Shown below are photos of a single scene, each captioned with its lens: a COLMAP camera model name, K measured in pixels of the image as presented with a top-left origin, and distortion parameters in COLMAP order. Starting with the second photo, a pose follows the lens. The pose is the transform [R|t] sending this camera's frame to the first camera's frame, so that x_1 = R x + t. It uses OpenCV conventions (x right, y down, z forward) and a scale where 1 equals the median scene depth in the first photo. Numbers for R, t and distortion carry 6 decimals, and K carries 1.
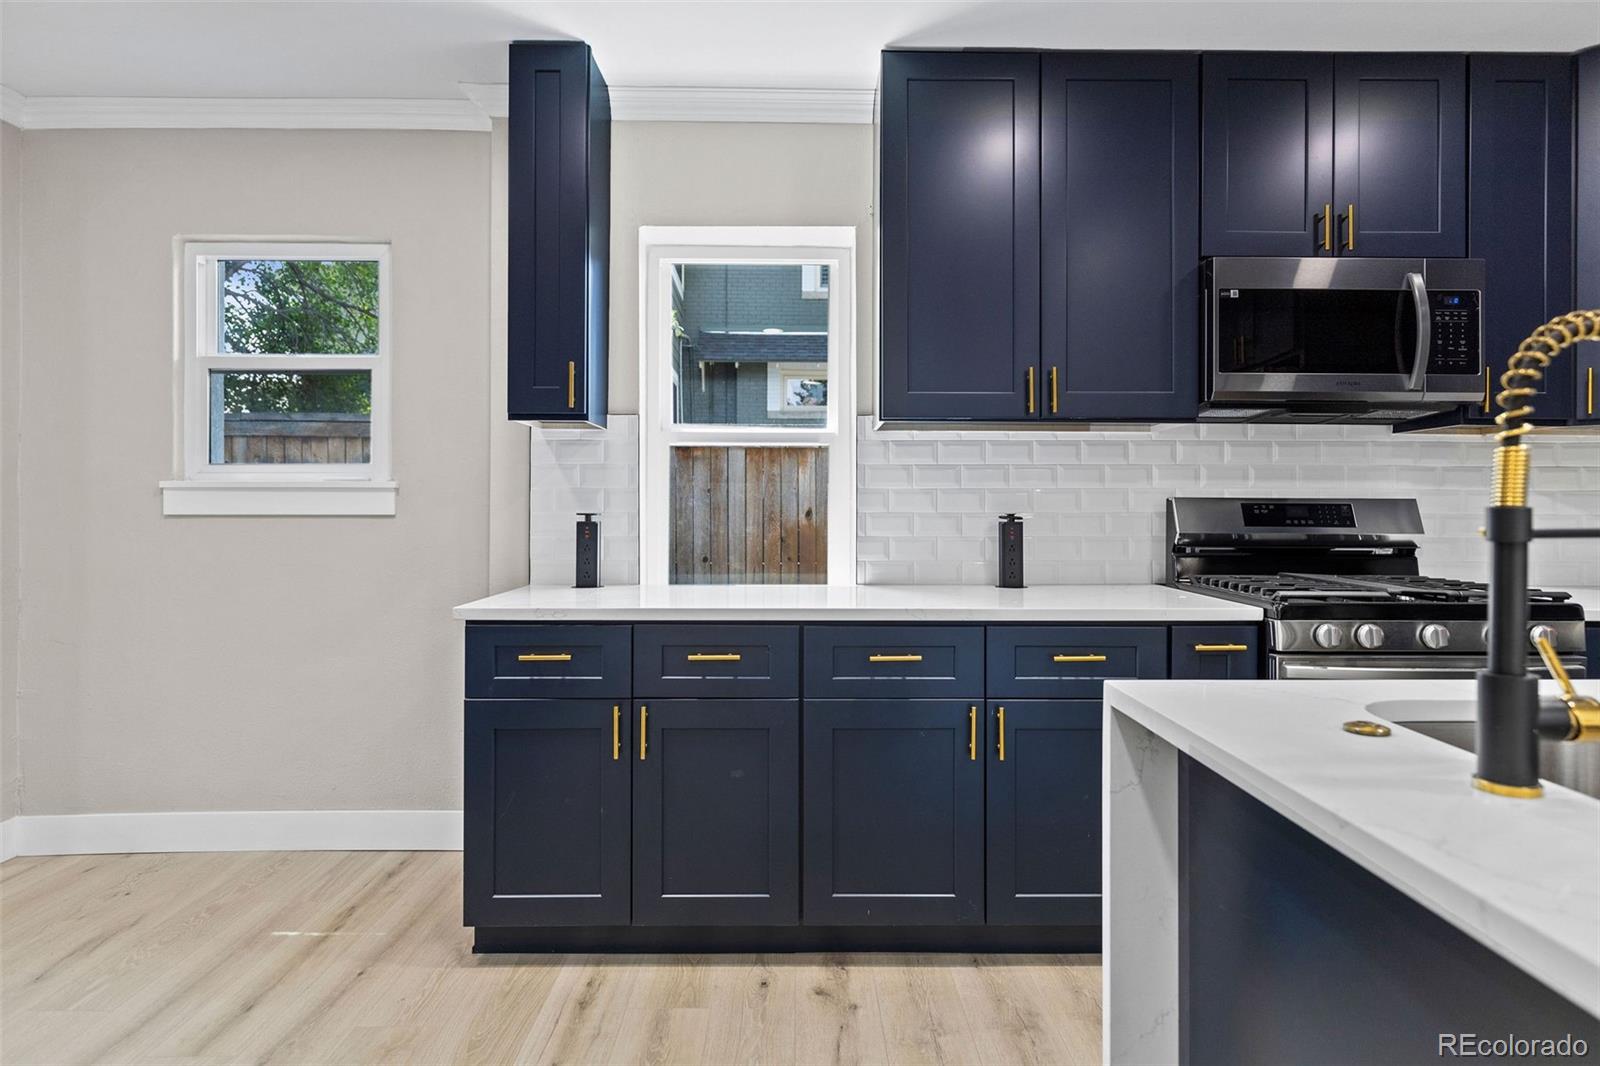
lens RADIAL K [[883.8, 0, 803.7], [0, 883.8, 503.2], [0, 0, 1]] dist [0.004040, 0.001593]
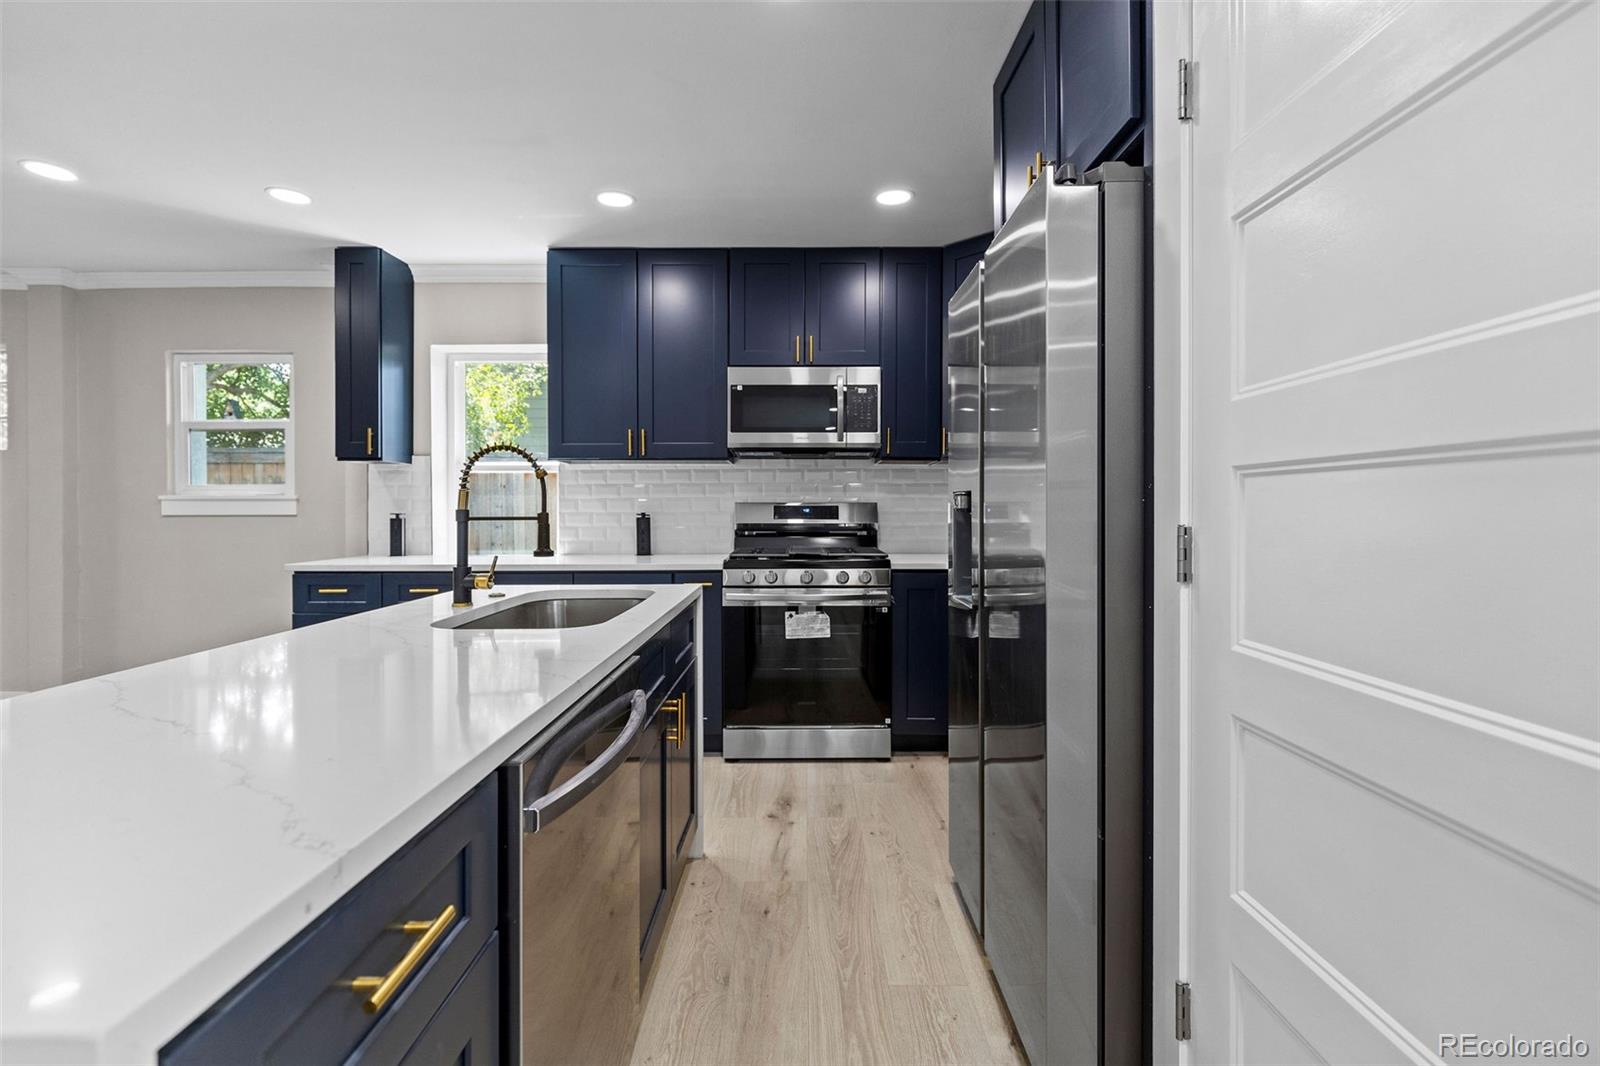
lens RADIAL K [[724.9, 0, 800.7], [0, 724.9, 515.2], [0, 0, 1]] dist [0.004256, -0.000558]
pose [[0.999864, -0.004440, -0.015862, 0.560032], [0.004664, 0.999889, 0.014122, -0.001244], [0.015798, -0.014194, 0.999774, -0.400928]]
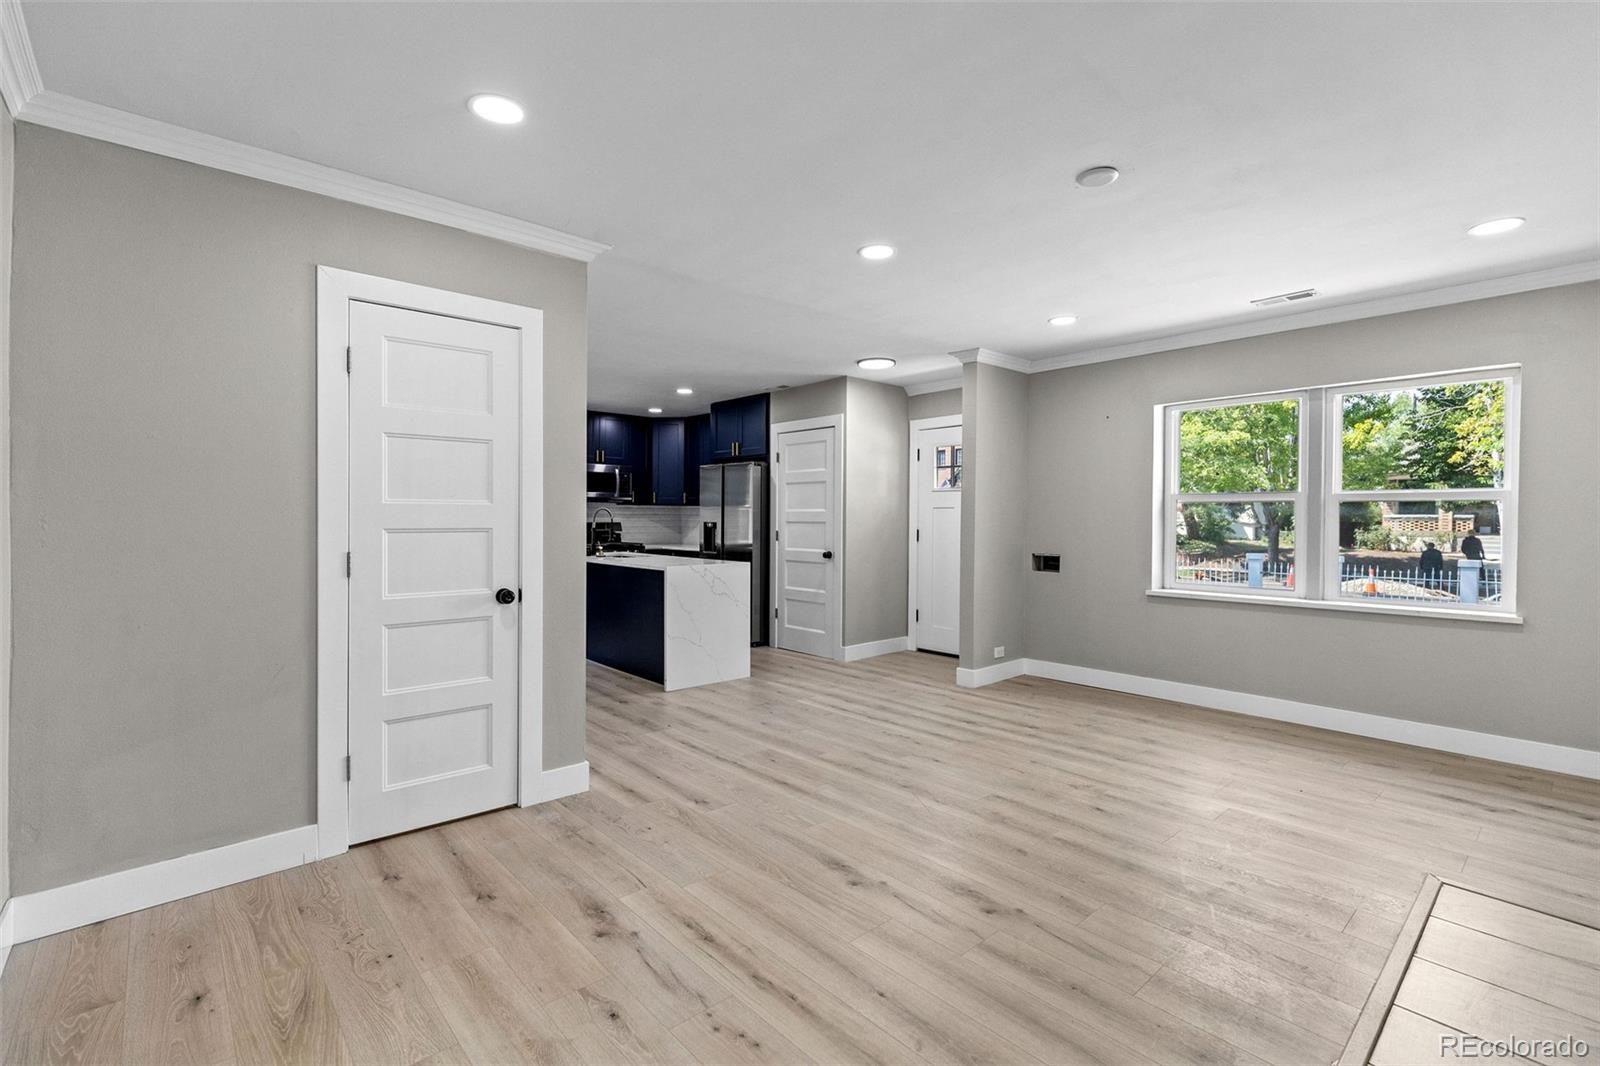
lens RADIAL K [[724.9, 0, 801.4], [0, 724.9, 516.6], [0, 0, 1]] dist [0.004256, -0.000558]
pose [[0.752975, 0.002840, 0.658044, -0.803428], [-0.006285, 0.999976, 0.002876, -0.044181], [-0.658020, -0.006301, 0.752974, -1.910869]]
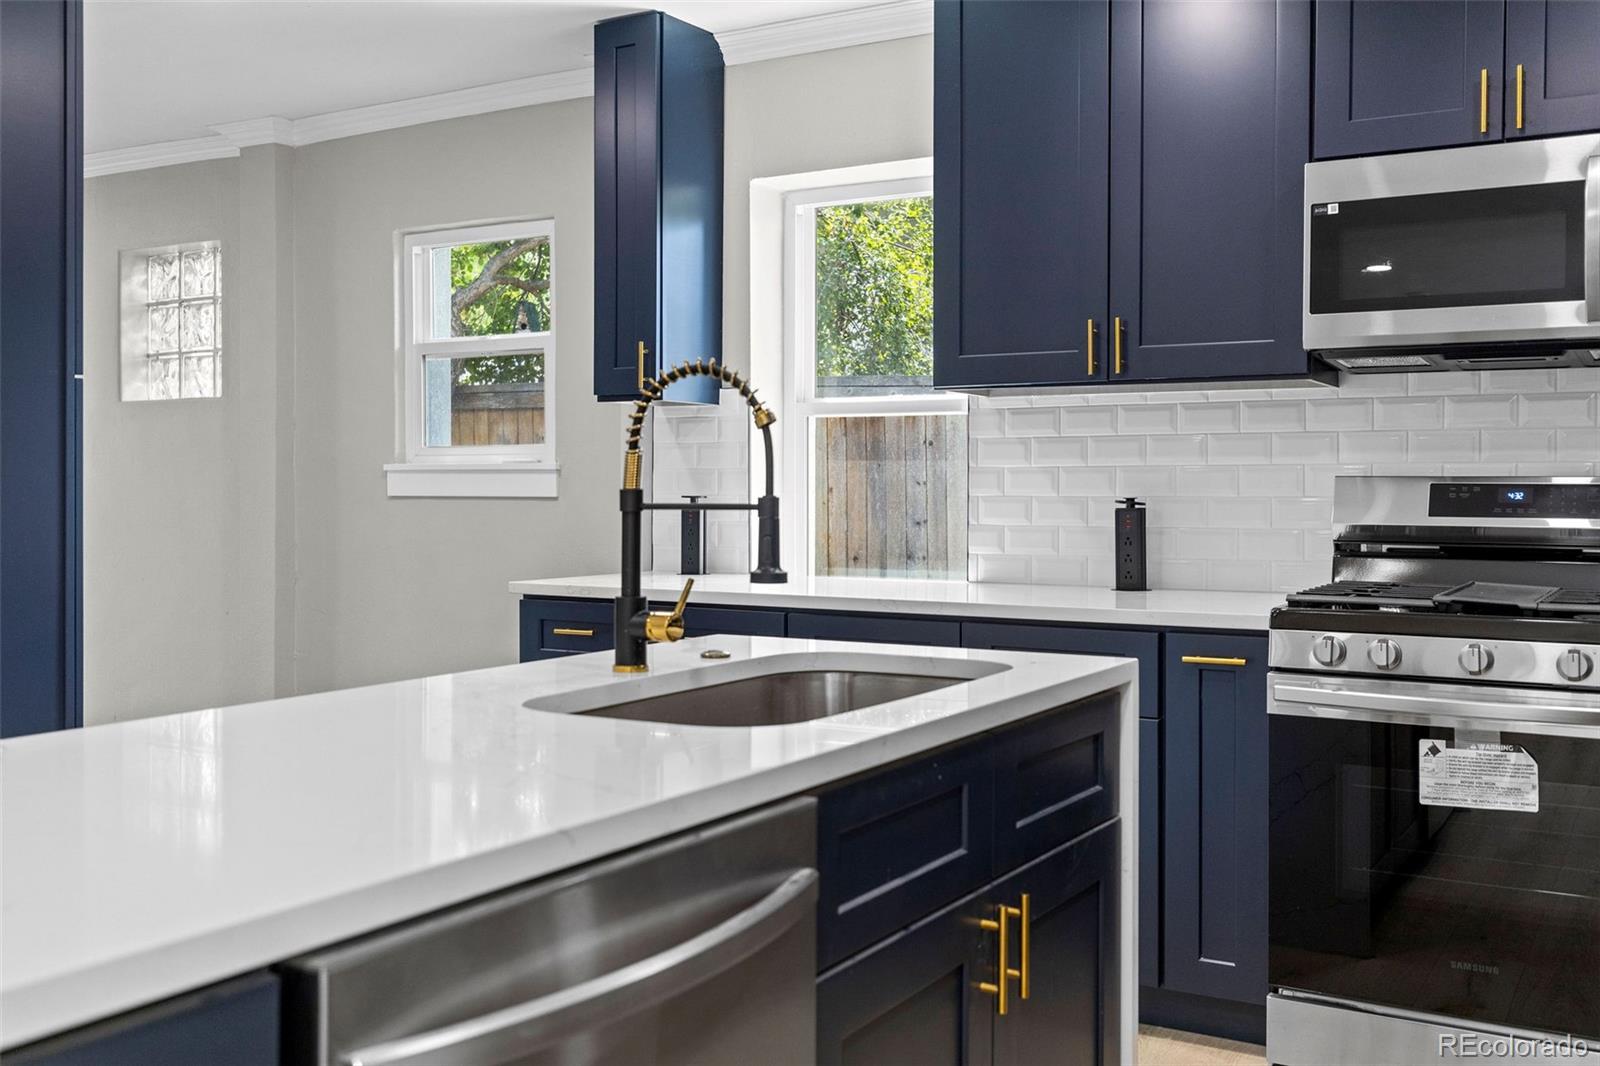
lens RADIAL K [[1552.6, 0, 797.5], [0, 1552.6, 508.0], [0, 0, 1]] dist [0.011927, 0.000000]
pose [[0.850096, 0.006855, -0.526582, 0.711376], [0.001790, 0.999872, 0.015905, -0.001533], [0.526624, -0.014463, 0.849975, -0.340152]]
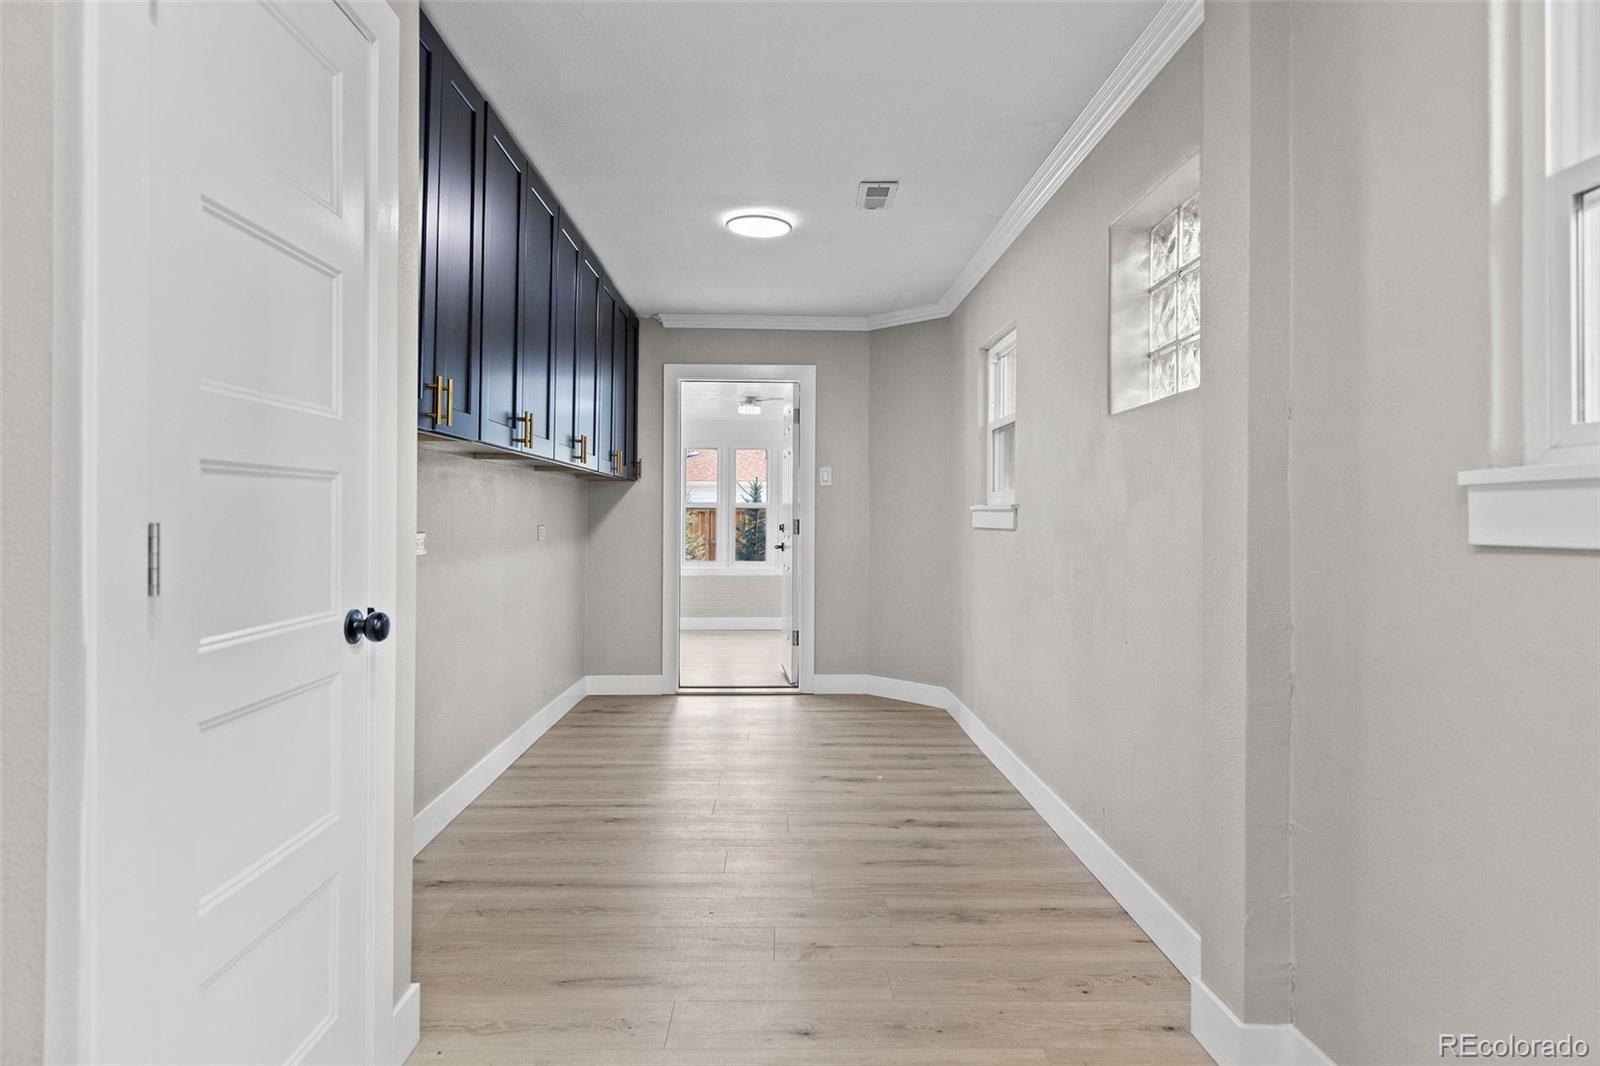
lens RADIAL K [[883.8, 0, 798.7], [0, 883.8, 516.3], [0, 0, 1]] dist [0.004040, 0.001593]
pose [[0.007206, -0.003581, -0.999968, -0.282774], [0.002753, 0.999990, -0.003561, -0.001158], [0.999970, -0.002728, 0.007216, 0.687988]]
